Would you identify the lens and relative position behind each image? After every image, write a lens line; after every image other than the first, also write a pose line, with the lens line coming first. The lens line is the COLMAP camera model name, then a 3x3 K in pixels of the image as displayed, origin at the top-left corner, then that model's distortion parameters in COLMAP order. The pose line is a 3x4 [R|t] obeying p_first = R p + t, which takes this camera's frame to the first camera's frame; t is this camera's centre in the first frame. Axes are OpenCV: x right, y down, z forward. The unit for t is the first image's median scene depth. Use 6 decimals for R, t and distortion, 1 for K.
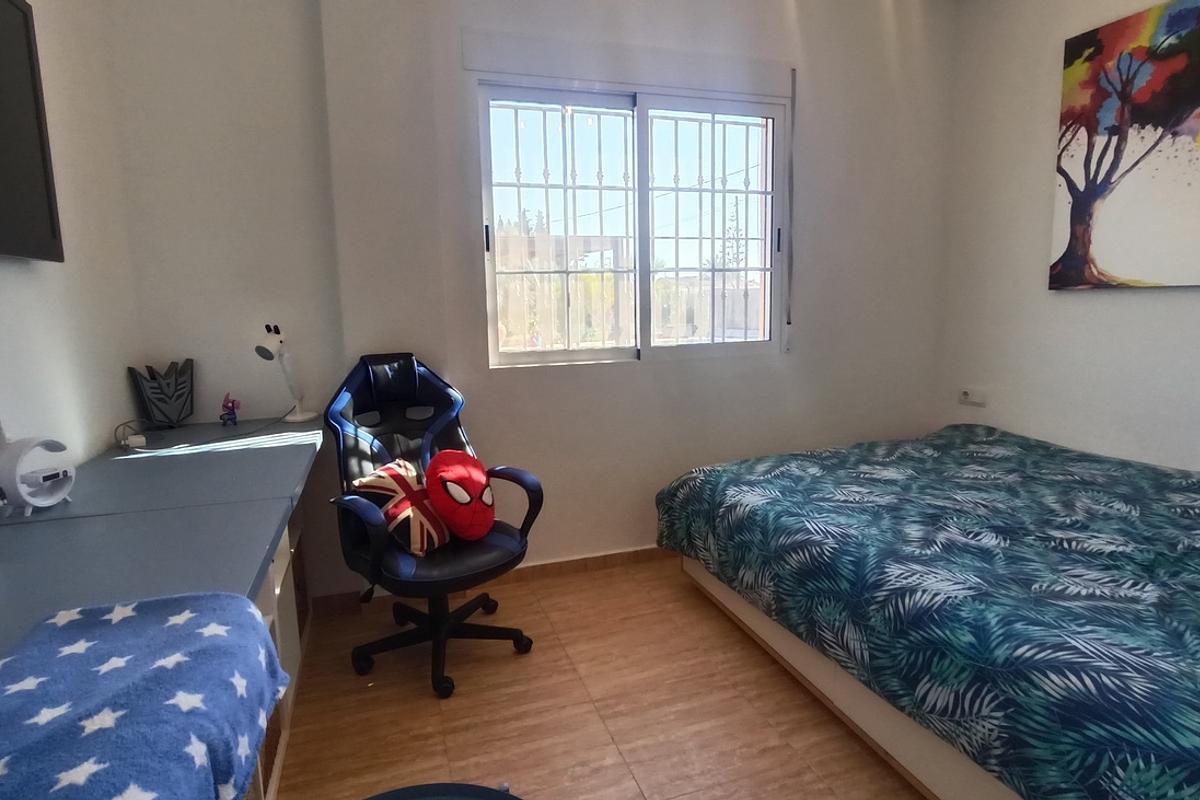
lens RADIAL K [[645.3, 0, 598.7], [0, 645.3, 398.1], [0, 0, 1]] dist [-0.002593, 0.000051]
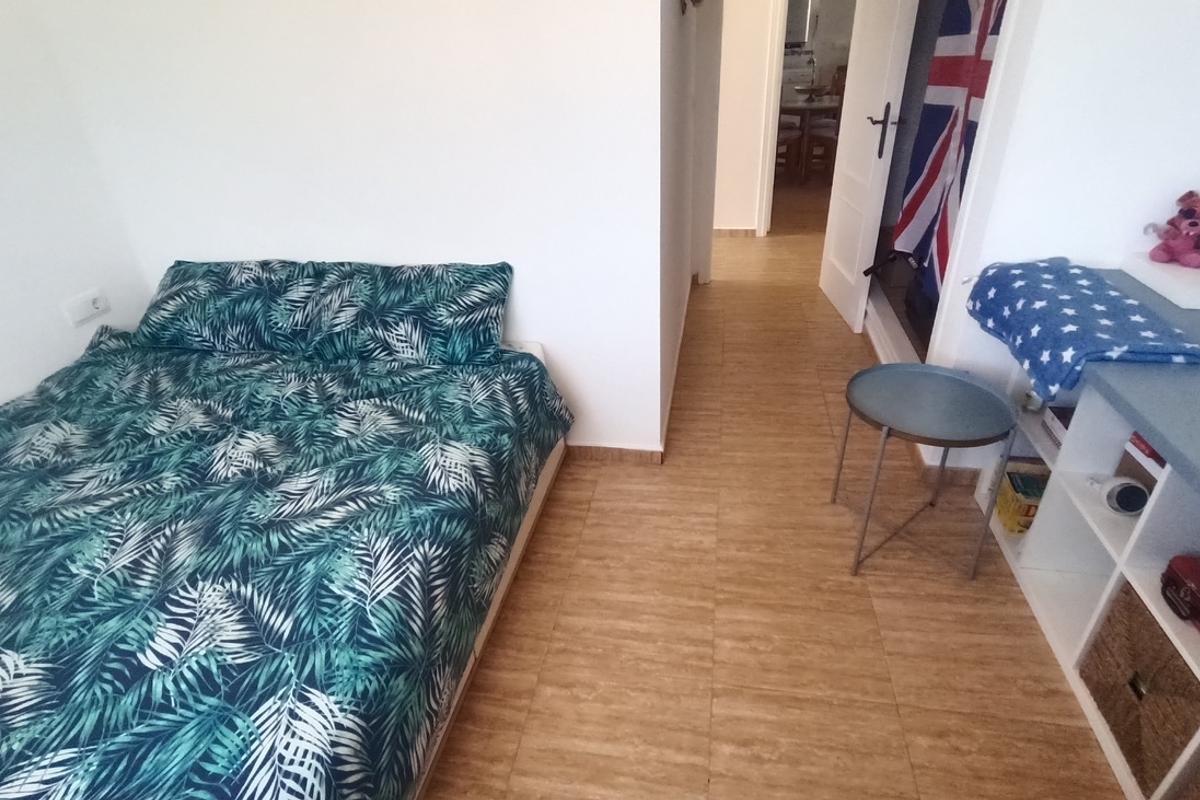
lens RADIAL K [[645.3, 0, 600.5], [0, 645.3, 399.3], [0, 0, 1]] dist [-0.002593, 0.000051]
pose [[-0.874138, -0.187484, 0.448032, -0.126421], [0.138574, 0.787864, 0.600056, -0.337395], [-0.465489, 0.586617, -0.662722, 1.299899]]
